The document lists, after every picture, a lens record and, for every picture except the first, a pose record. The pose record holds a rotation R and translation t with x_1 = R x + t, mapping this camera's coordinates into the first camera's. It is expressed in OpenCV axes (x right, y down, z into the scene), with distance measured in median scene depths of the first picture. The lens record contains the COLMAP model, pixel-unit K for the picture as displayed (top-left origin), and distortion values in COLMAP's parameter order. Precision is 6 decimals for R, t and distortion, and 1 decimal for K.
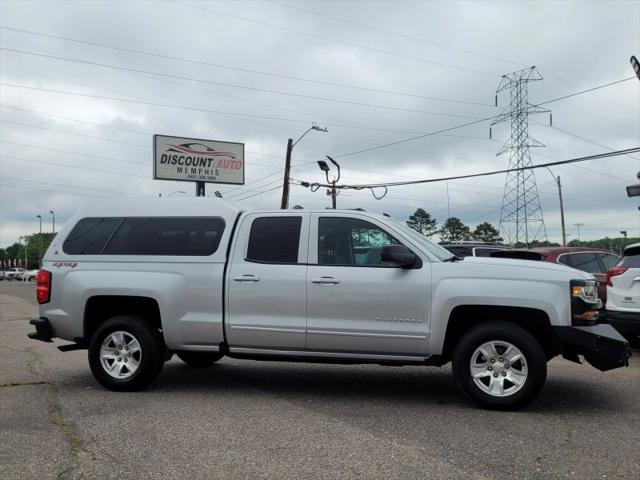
lens RADIAL K [[629.4, 0, 320.4], [0, 629.4, 220.0], [0, 0, 1]] dist [0.041564, 0.000000]
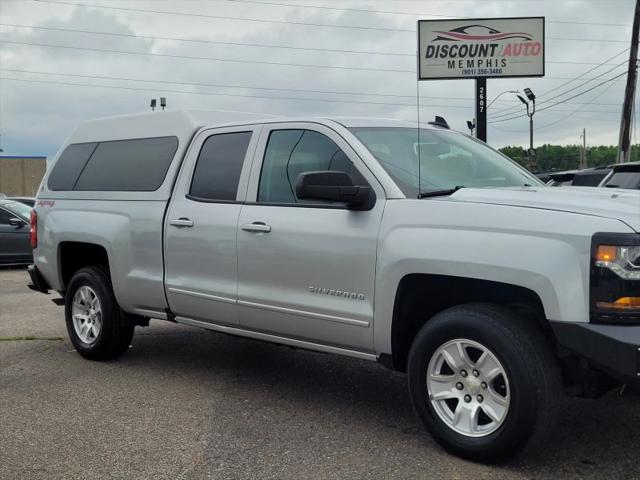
lens RADIAL K [[800.9, 0, 314.2], [0, 800.9, 214.1], [0, 0, 1]] dist [0.069919, 0.000000]
pose [[0.857785, 0.001847, -0.514005, 0.457677], [0.052210, 0.994508, 0.090703, 0.008356], [0.511350, -0.104640, 0.852978, 0.291159]]
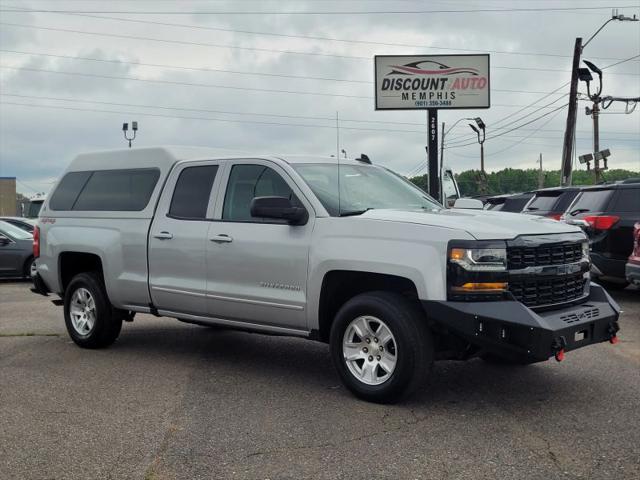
lens RADIAL K [[800.9, 0, 318.4], [0, 800.9, 216.9], [0, 0, 1]] dist [0.069919, 0.000000]
pose [[0.879135, -0.007029, -0.476522, 0.607865], [0.045666, 0.996533, 0.069551, -0.004559], [0.474381, -0.082905, 0.876407, 0.086650]]
